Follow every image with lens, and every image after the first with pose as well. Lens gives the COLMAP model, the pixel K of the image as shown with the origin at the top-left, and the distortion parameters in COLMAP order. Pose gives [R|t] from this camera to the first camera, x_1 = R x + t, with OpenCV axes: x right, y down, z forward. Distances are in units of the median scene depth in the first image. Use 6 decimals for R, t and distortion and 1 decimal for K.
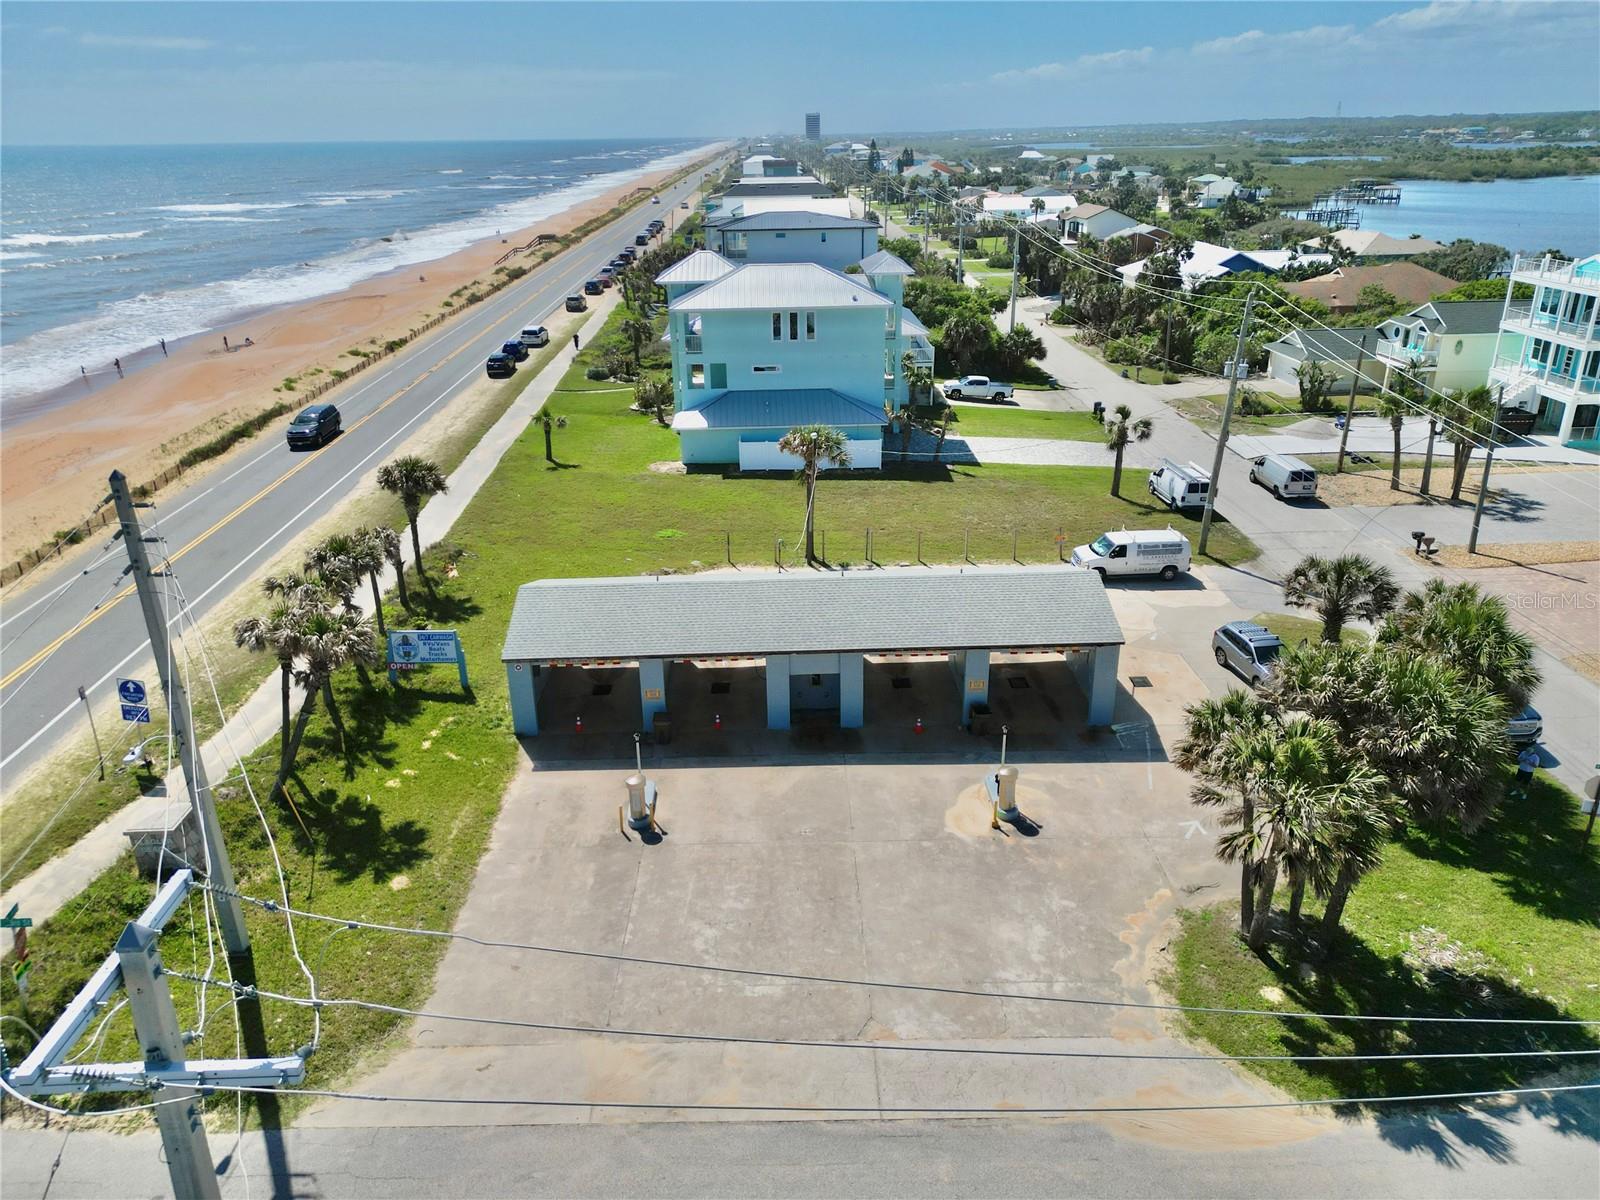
lens RADIAL K [[1111.5, 0, 794.0], [0, 1111.5, 595.5], [0, 0, 1]] dist [0.074390, -0.073314]
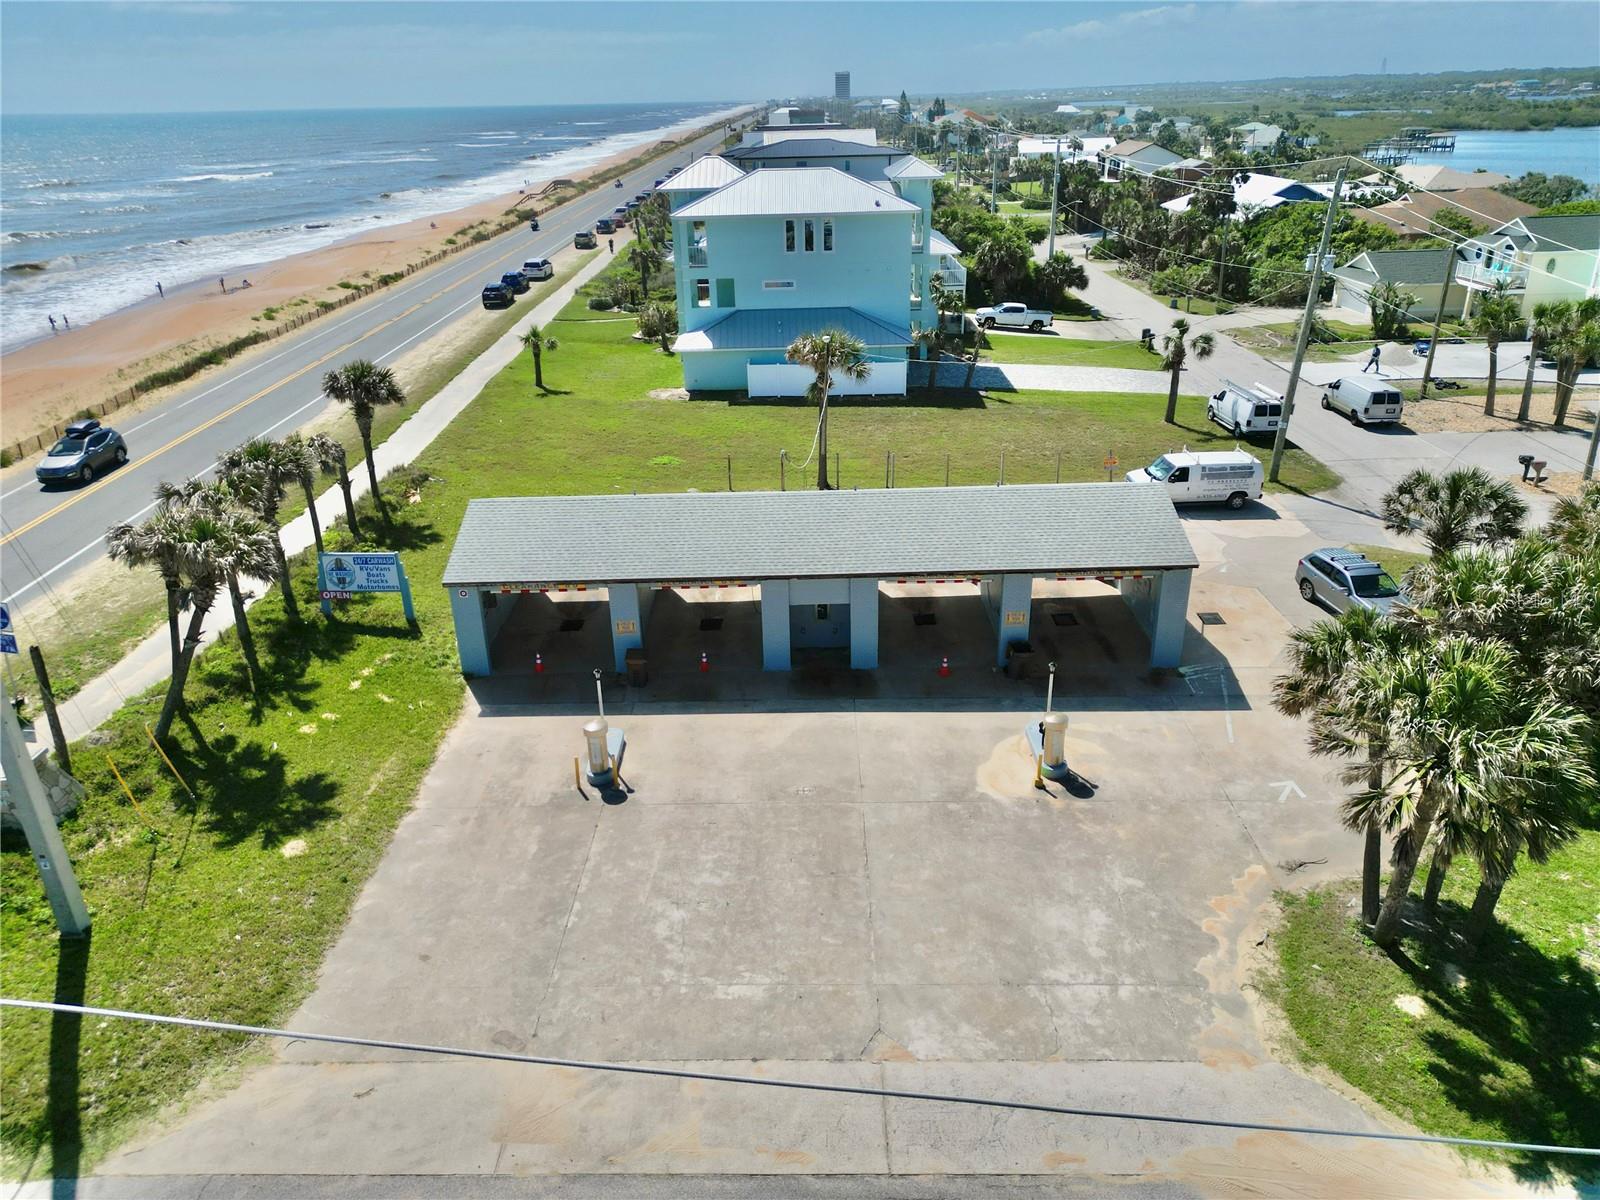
lens RADIAL K [[1111.5, 0, 794.0], [0, 1111.5, 595.5], [0, 0, 1]] dist [0.074390, -0.073314]
pose [[0.999685, 0.003792, -0.024815, 0.017903], [-0.003115, 0.999623, 0.027278, 0.037648], [0.024909, -0.027192, 0.999320, 0.151844]]
